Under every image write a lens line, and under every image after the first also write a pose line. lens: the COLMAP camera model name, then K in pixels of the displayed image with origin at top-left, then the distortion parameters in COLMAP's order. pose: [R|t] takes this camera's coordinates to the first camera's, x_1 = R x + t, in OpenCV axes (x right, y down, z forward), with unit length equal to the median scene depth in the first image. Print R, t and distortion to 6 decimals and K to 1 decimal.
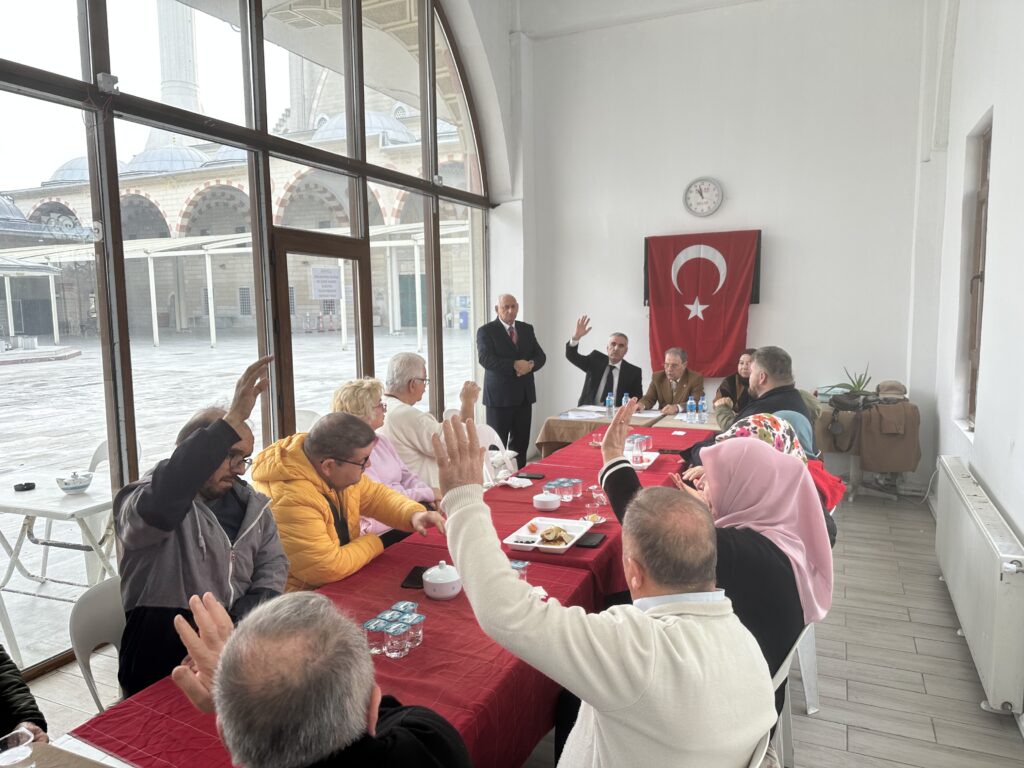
lens RADIAL K [[740.7, 0, 515.3], [0, 740.7, 392.4], [0, 0, 1]] dist [0.022424, -0.029288]
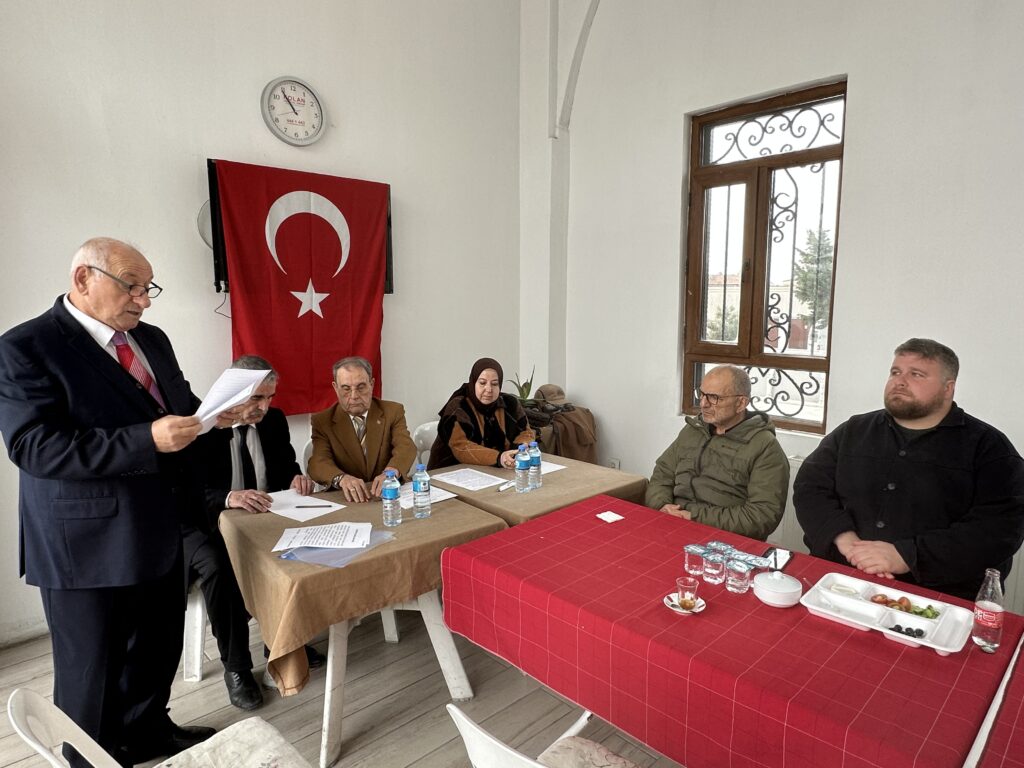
lens RADIAL K [[616.4, 0, 516.3], [0, 616.4, 383.0], [0, 0, 1]] dist [-0.001193, -0.000777]
pose [[0.366631, -0.104980, 0.924425, -0.165863], [0.103958, 0.992014, 0.071426, -0.064147], [-0.924540, 0.069914, 0.374616, 0.672552]]
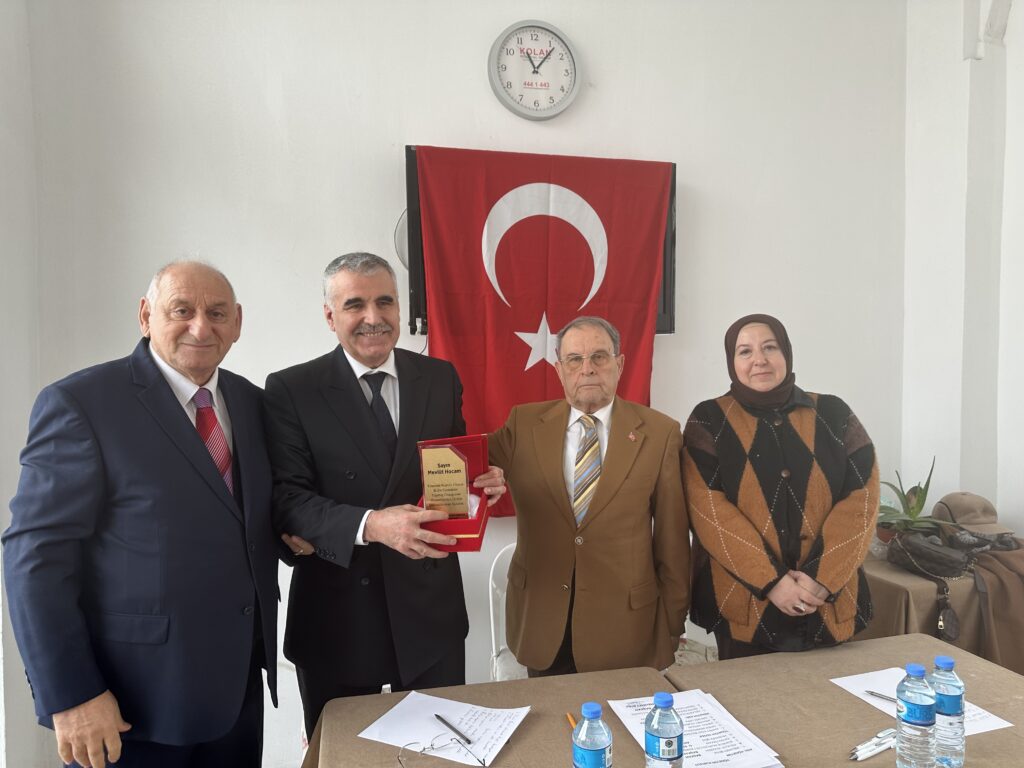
lens RADIAL K [[740.7, 0, 513.4], [0, 740.7, 386.8], [0, 0, 1]] dist [0.022424, -0.029288]
pose [[0.749157, -0.016776, 0.662180, -0.029904], [0.075162, 0.995376, -0.059817, -0.068015], [-0.658115, 0.094584, 0.746953, 0.728870]]
